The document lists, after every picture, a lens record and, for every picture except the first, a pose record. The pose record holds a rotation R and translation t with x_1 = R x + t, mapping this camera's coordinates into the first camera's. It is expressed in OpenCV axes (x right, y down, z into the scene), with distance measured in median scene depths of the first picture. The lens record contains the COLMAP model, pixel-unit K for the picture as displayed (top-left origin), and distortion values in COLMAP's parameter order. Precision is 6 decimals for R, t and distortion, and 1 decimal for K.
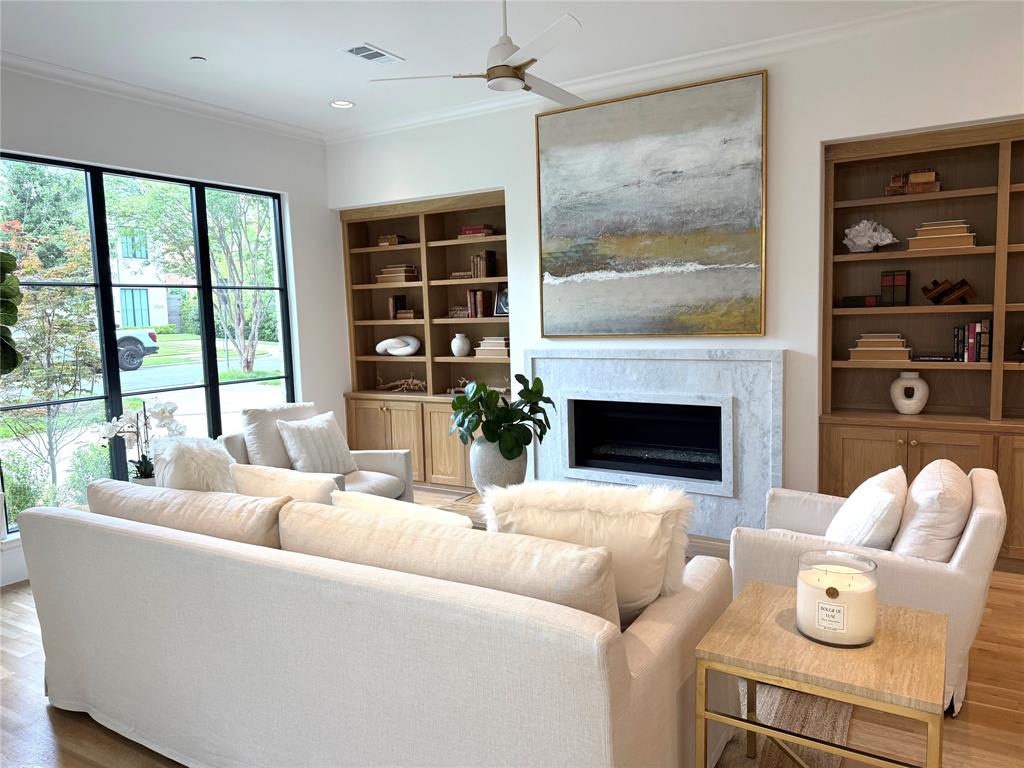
lens RADIAL K [[717.0, 0, 514.3], [0, 717.0, 386.3], [0, 0, 1]] dist [0.113991, -0.179974]
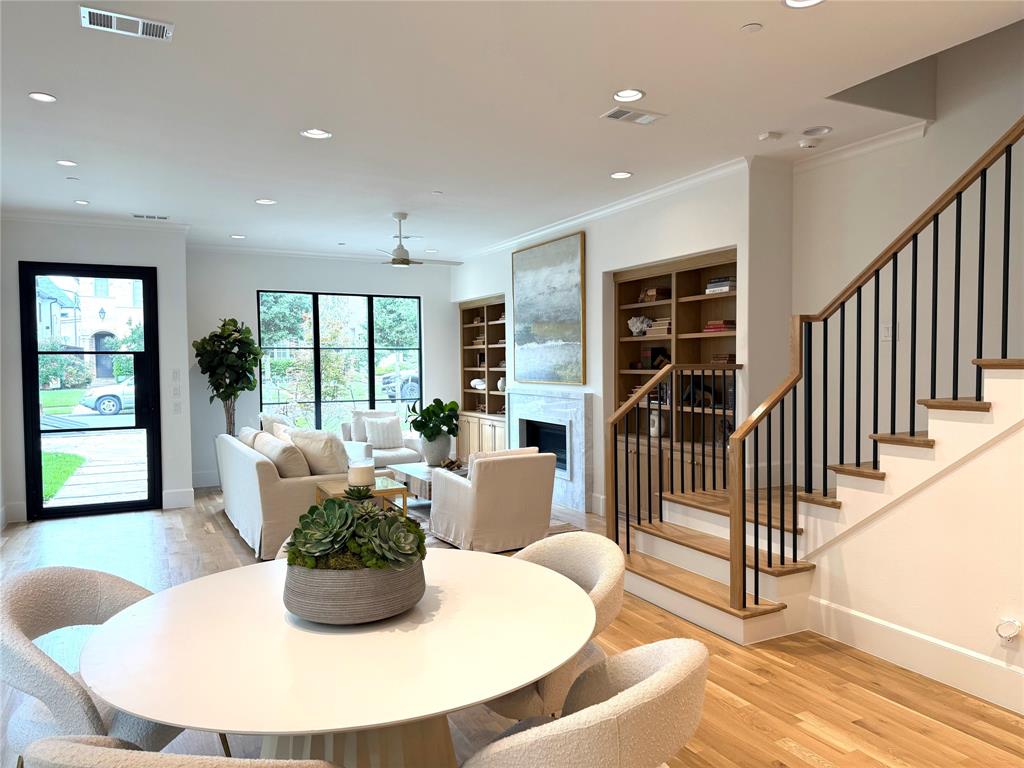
lens RADIAL K [[717.0, 0, 514.3], [0, 717.0, 386.3], [0, 0, 1]] dist [0.113991, -0.179974]
pose [[0.854950, 0.037274, -0.517369, 0.978308], [-0.065197, 0.997227, -0.035893, 0.004759], [0.514596, 0.064418, 0.855009, -0.464197]]
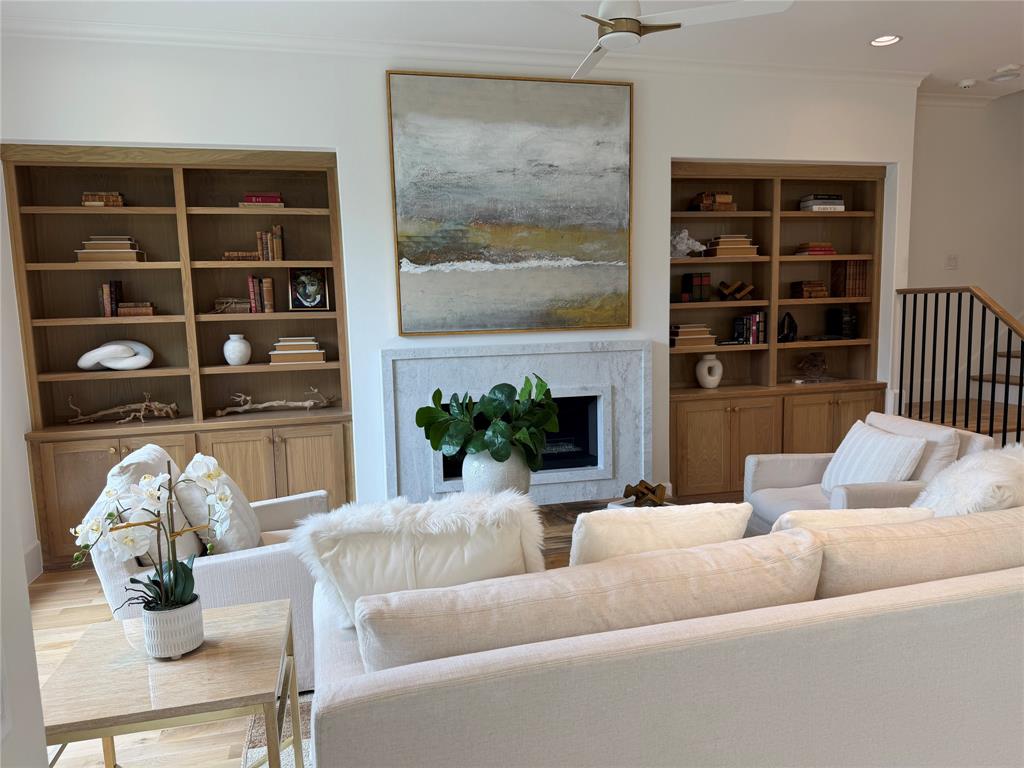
lens RADIAL K [[717.1, 0, 514.3], [0, 717.1, 390.9], [0, 0, 1]] dist [0.155171, -0.285231]
pose [[0.694164, -0.077188, 0.715666, -0.525121], [0.077710, 0.996459, 0.032097, -0.020727], [-0.715610, 0.033334, 0.697705, 0.332347]]
